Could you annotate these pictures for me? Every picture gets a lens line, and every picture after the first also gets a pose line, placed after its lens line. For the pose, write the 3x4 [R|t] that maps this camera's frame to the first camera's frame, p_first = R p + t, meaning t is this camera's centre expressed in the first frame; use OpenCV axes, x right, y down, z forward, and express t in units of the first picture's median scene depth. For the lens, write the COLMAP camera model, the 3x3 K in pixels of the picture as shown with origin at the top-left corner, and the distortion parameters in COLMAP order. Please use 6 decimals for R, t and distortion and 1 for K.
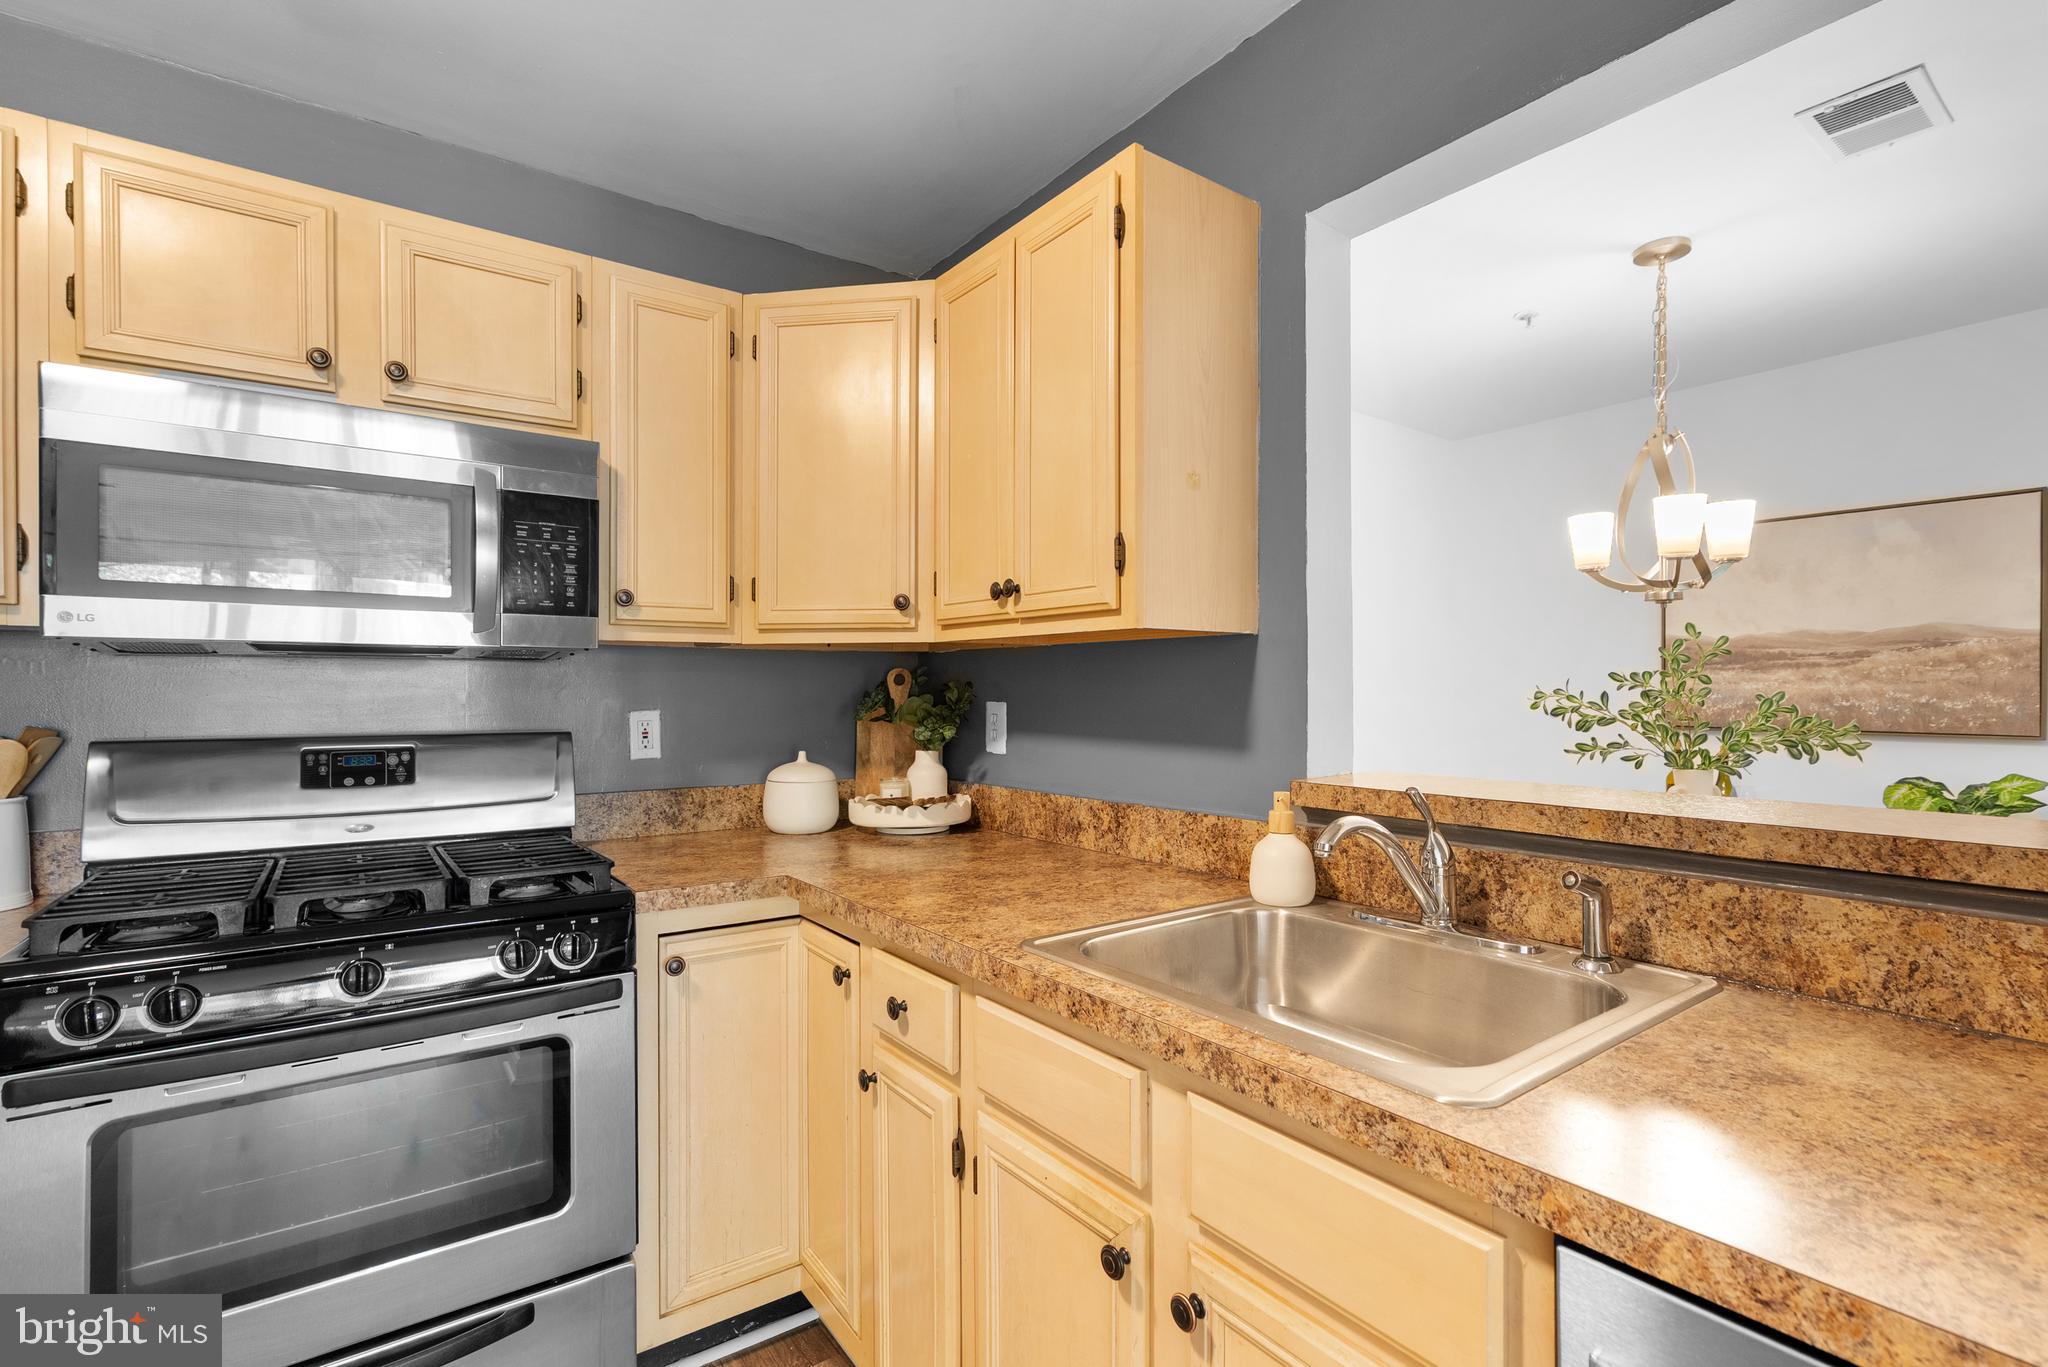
lens RADIAL K [[933.8, 0, 1017.4], [0, 933.8, 688.8], [0, 0, 1]] dist [0.000246, 0.001373]
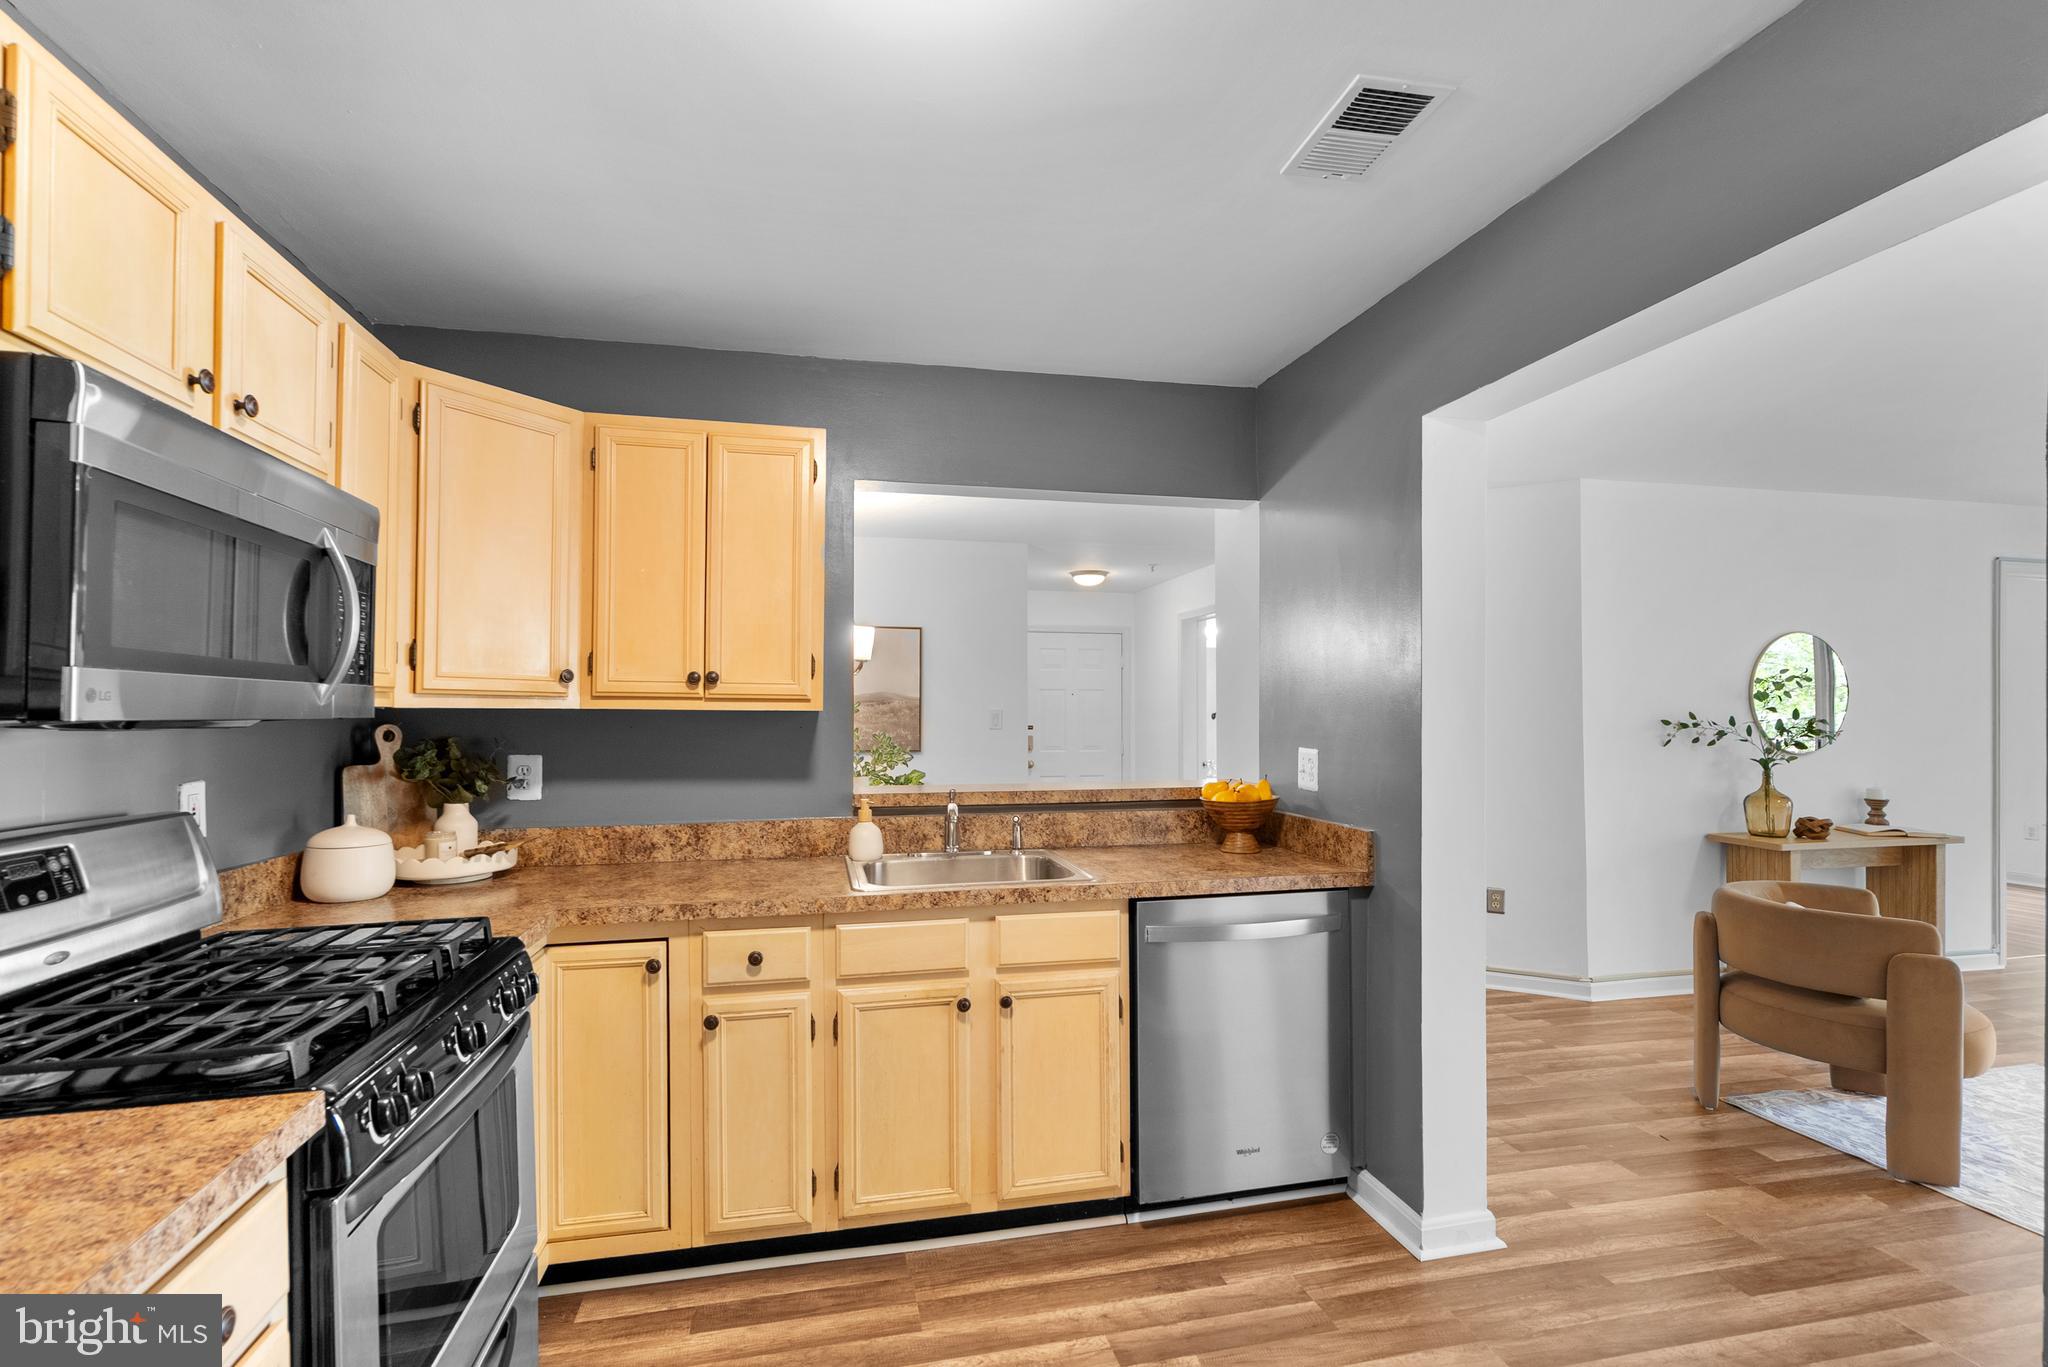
lens RADIAL K [[938.3, 0, 1024.5], [0, 938.3, 697.2], [0, 0, 1]] dist [-0.001818, 0.000260]
pose [[0.394700, 0.016591, 0.918660, -1.041851], [-0.005710, 0.999862, -0.015604, -0.051741], [-0.918793, 0.000913, 0.394740, -0.016856]]
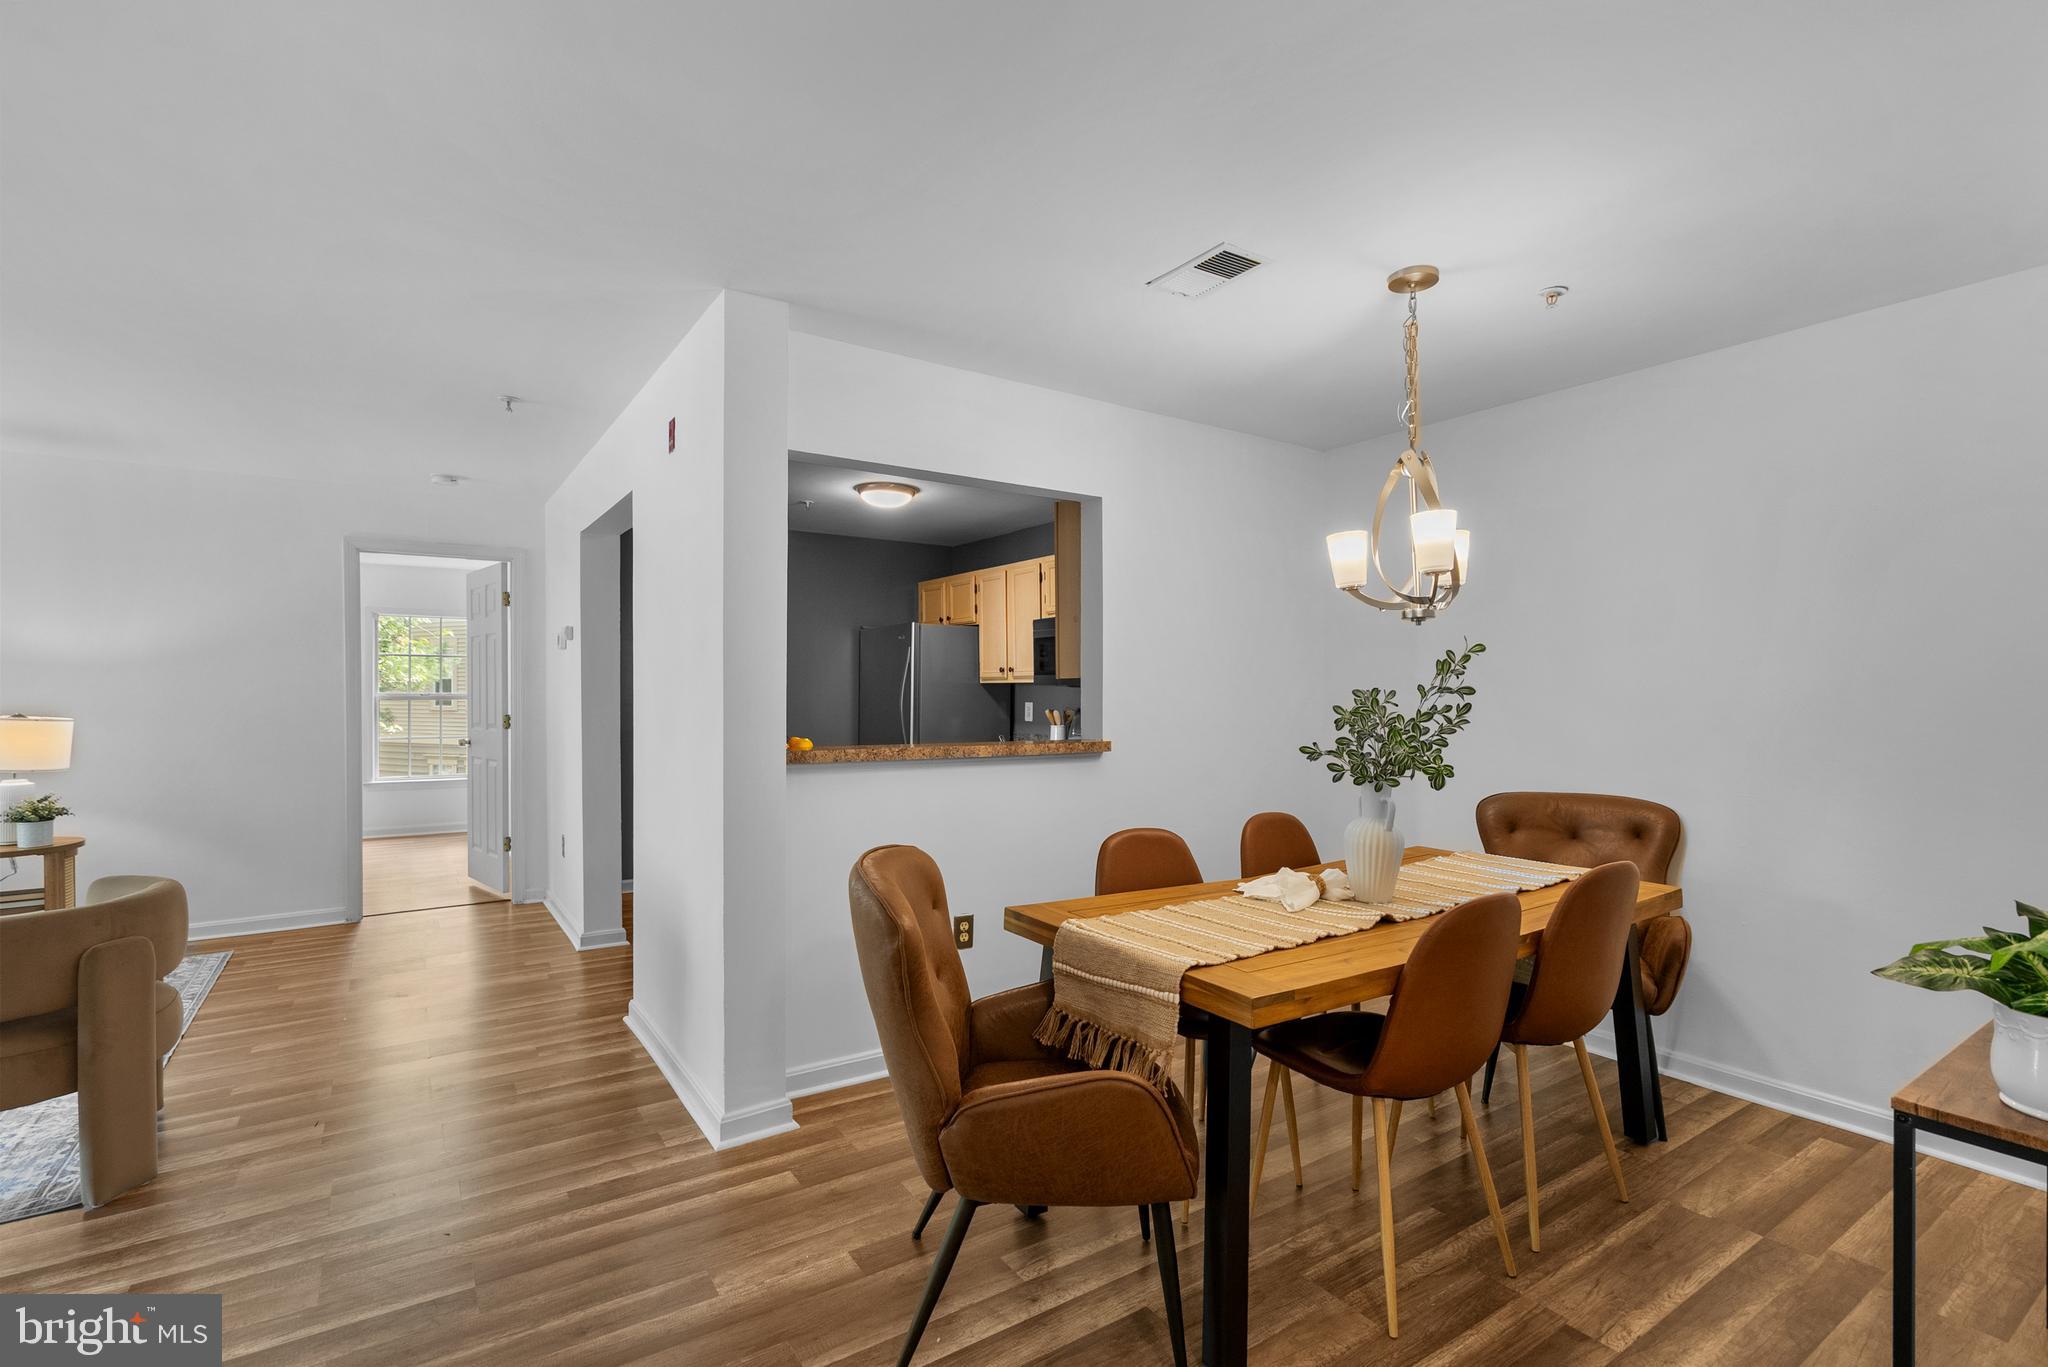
lens RADIAL K [[938.3, 0, 1024.5], [0, 938.3, 697.2], [0, 0, 1]] dist [-0.001818, 0.000260]
pose [[-0.035786, 0.006127, -0.999341, 2.277543], [0.000437, 0.999981, 0.006115, -0.020163], [0.999359, -0.000218, -0.035788, 0.798909]]
